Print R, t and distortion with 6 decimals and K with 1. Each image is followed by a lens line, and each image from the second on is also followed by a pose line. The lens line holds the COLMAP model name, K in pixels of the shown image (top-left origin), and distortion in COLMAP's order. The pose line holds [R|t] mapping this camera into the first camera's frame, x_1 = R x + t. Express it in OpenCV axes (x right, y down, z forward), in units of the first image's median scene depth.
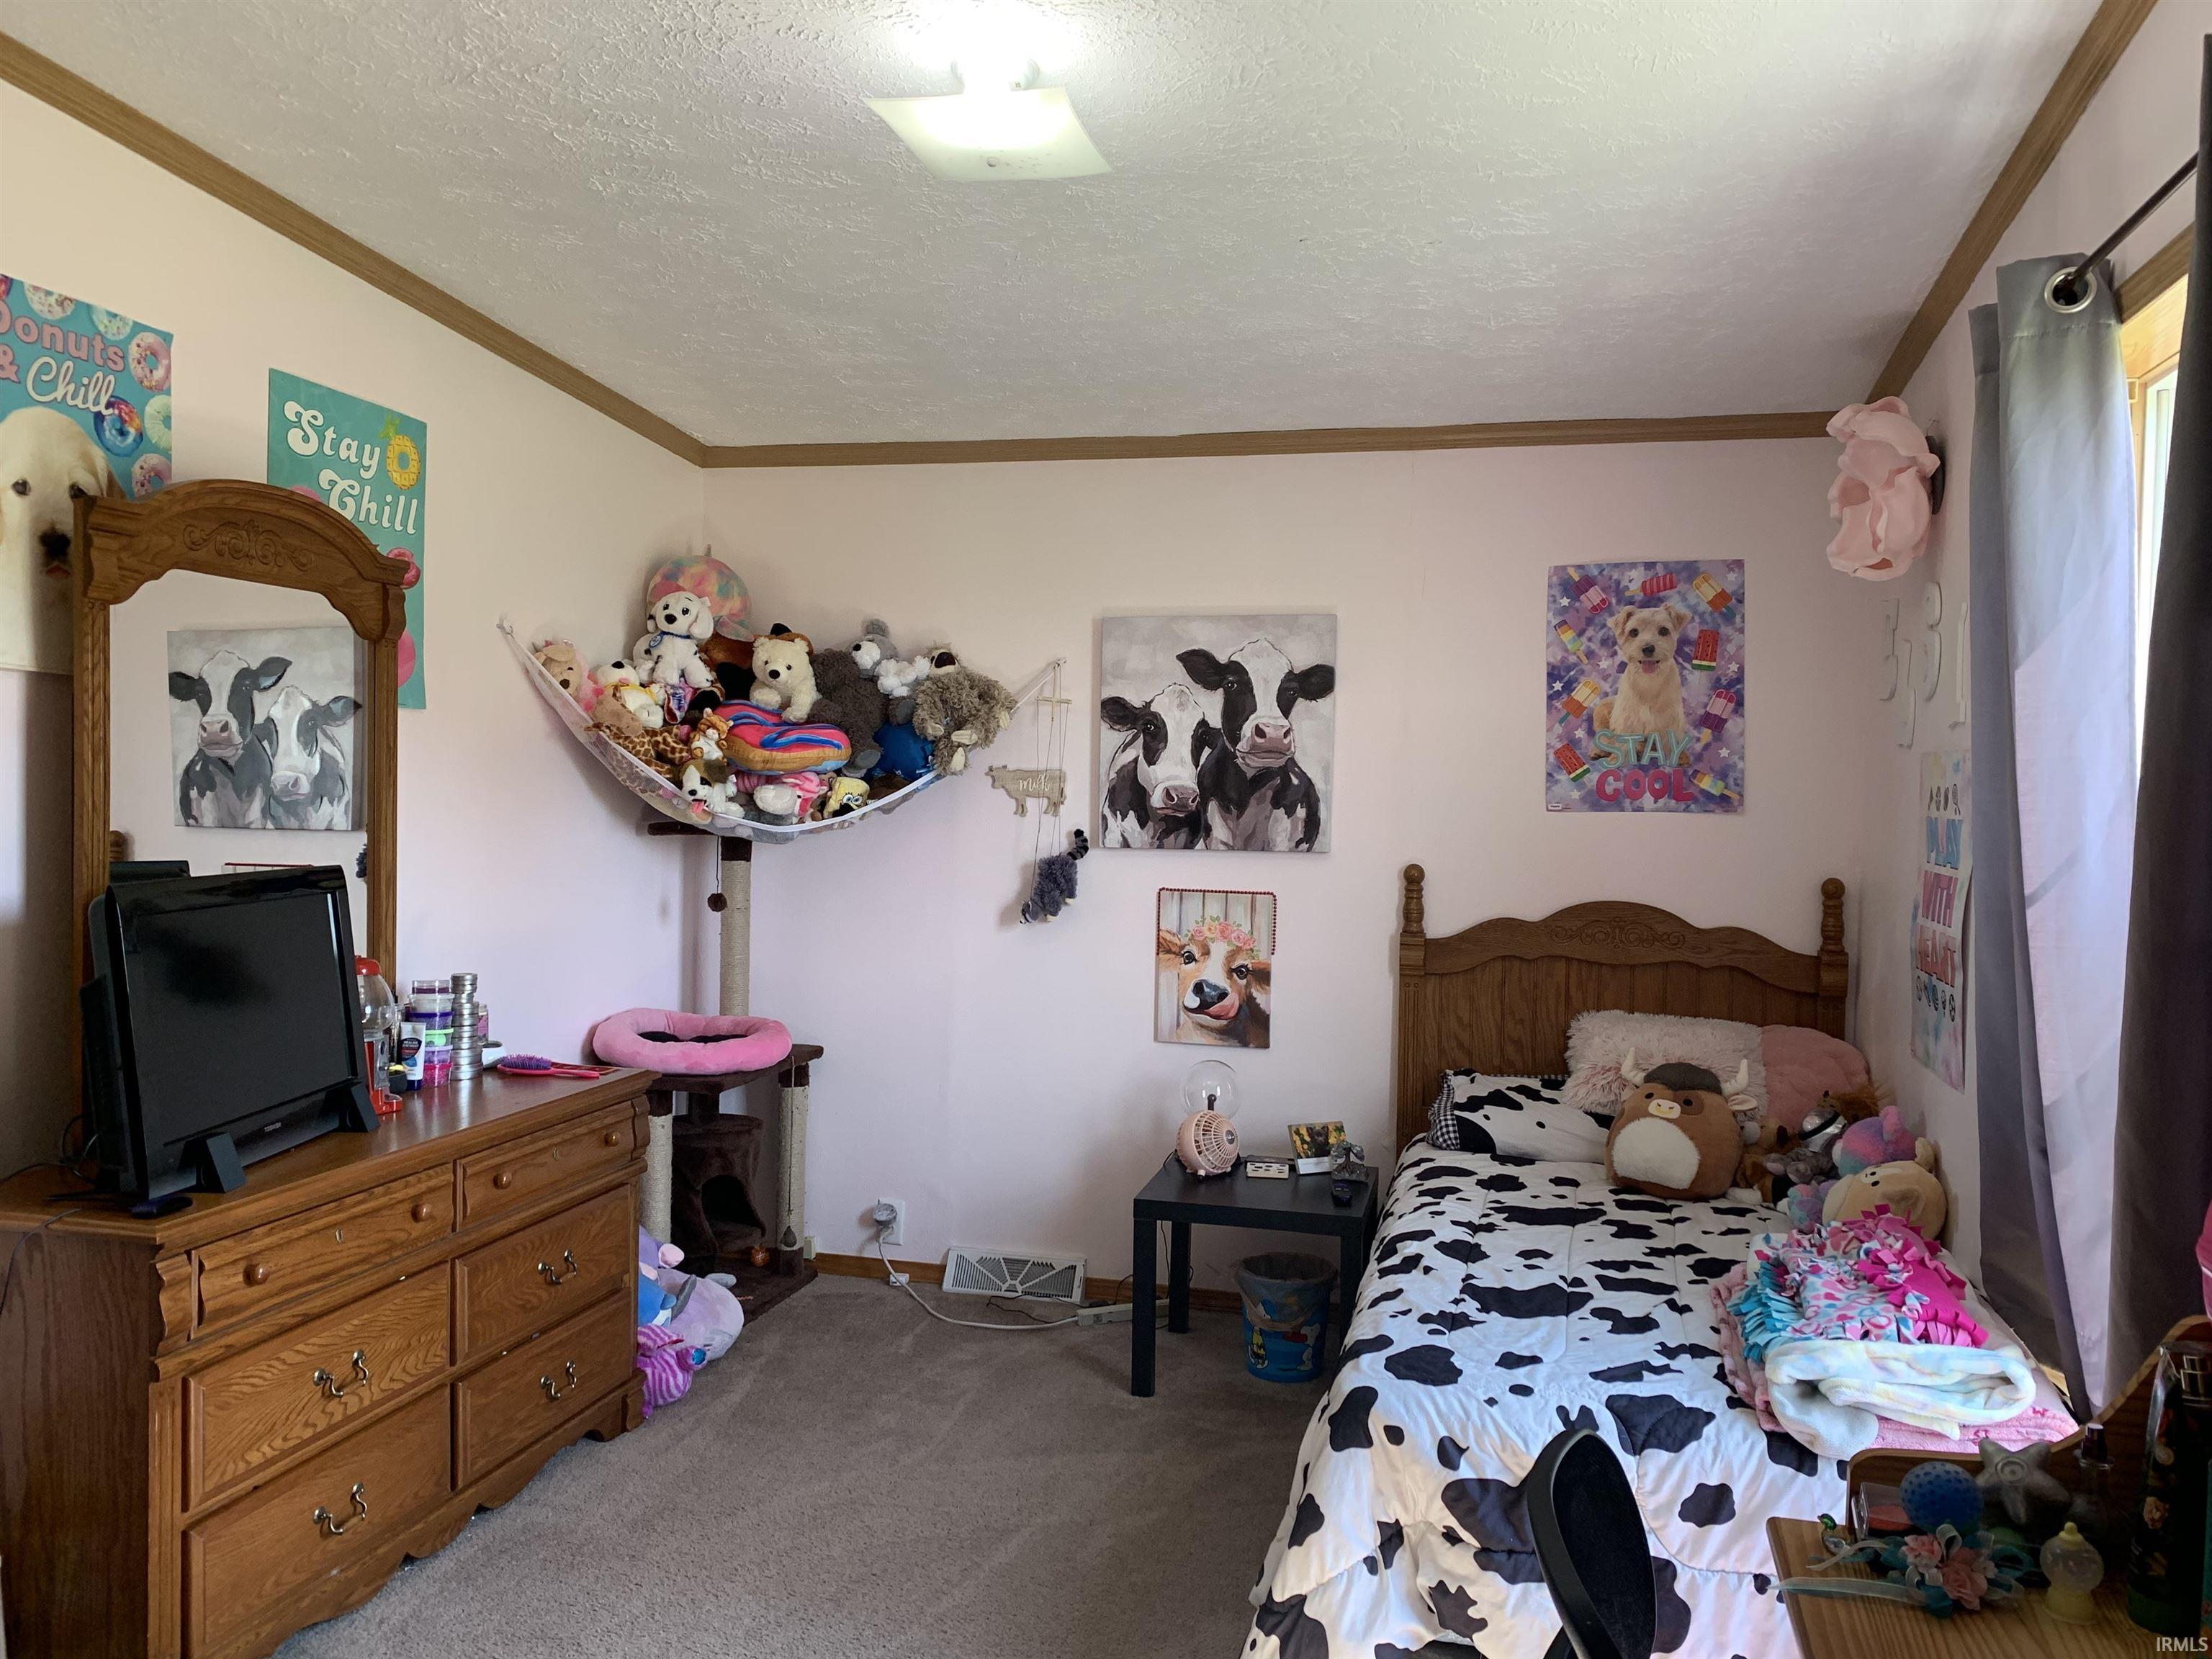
lens RADIAL K [[1695.5, 0, 1098.4], [0, 1695.5, 819.1], [0, 0, 1]] dist [0.048629, -0.053480]
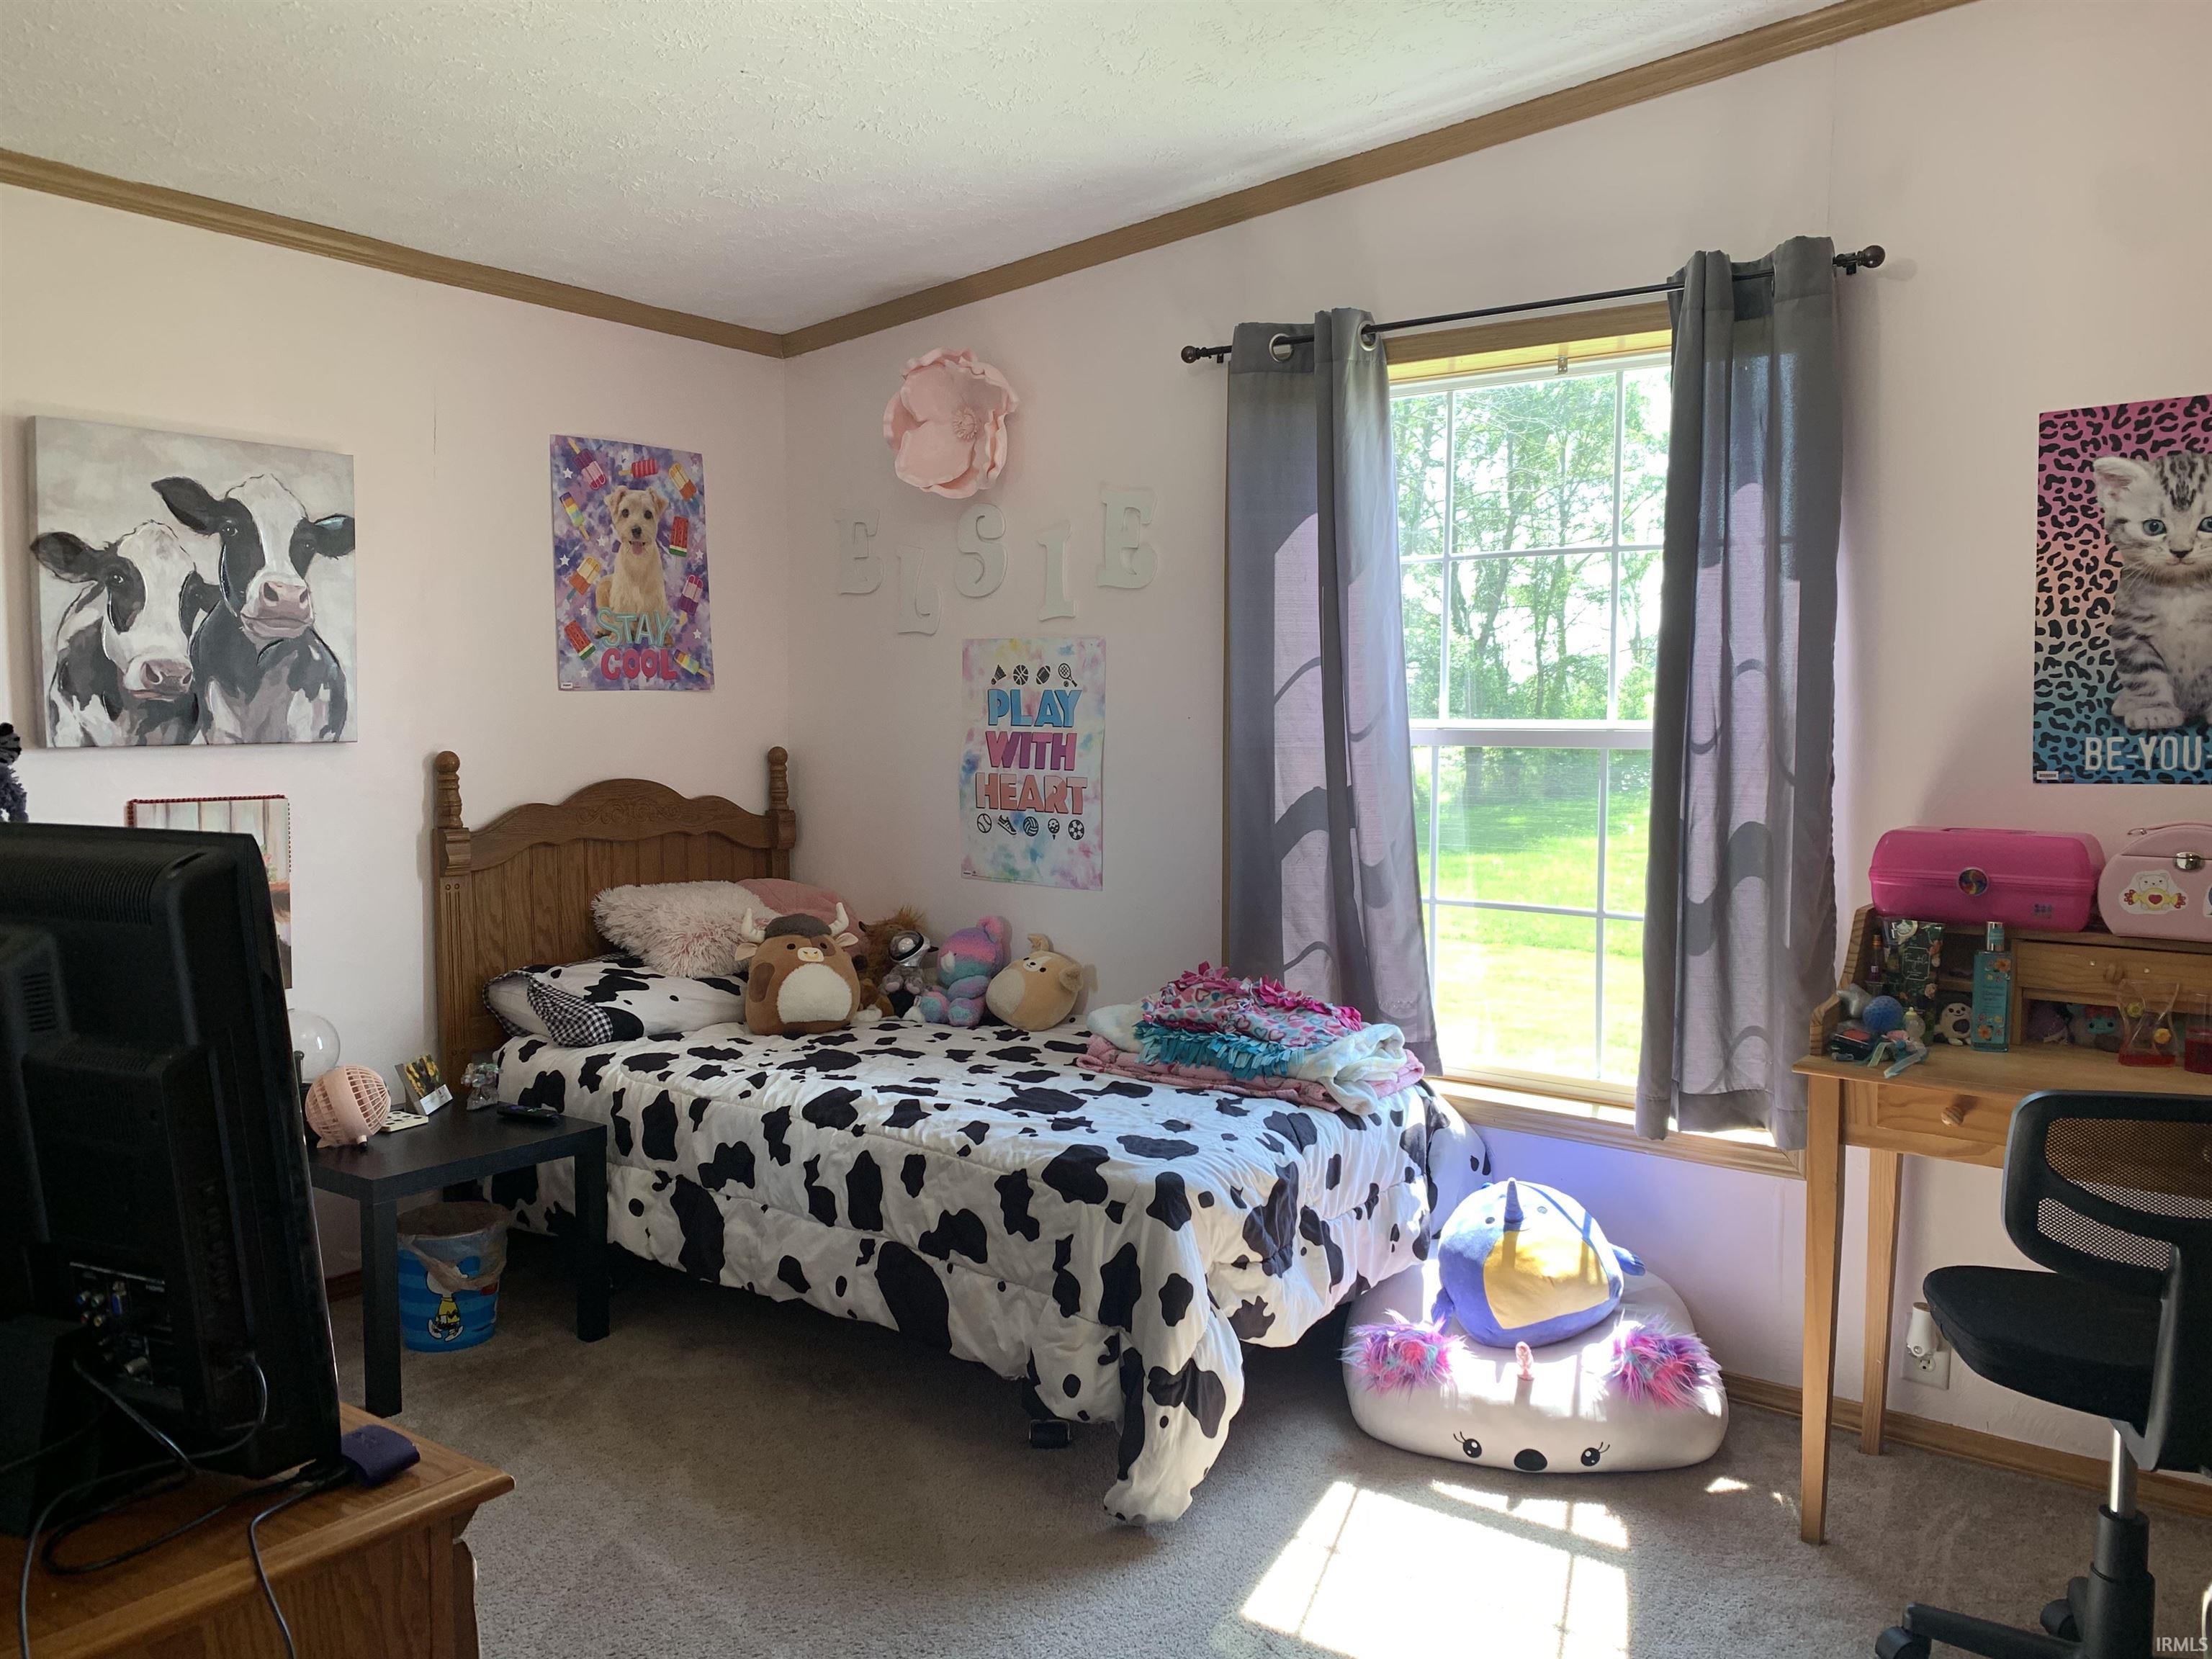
lens RADIAL K [[1695.5, 0, 1099.0], [0, 1695.5, 822.0], [0, 0, 1]] dist [0.048629, -0.053480]
pose [[0.370747, -0.078515, 0.925409, -0.527566], [0.021043, 0.996874, 0.076148, 0.002619], [-0.928496, -0.008758, 0.371240, 0.356509]]
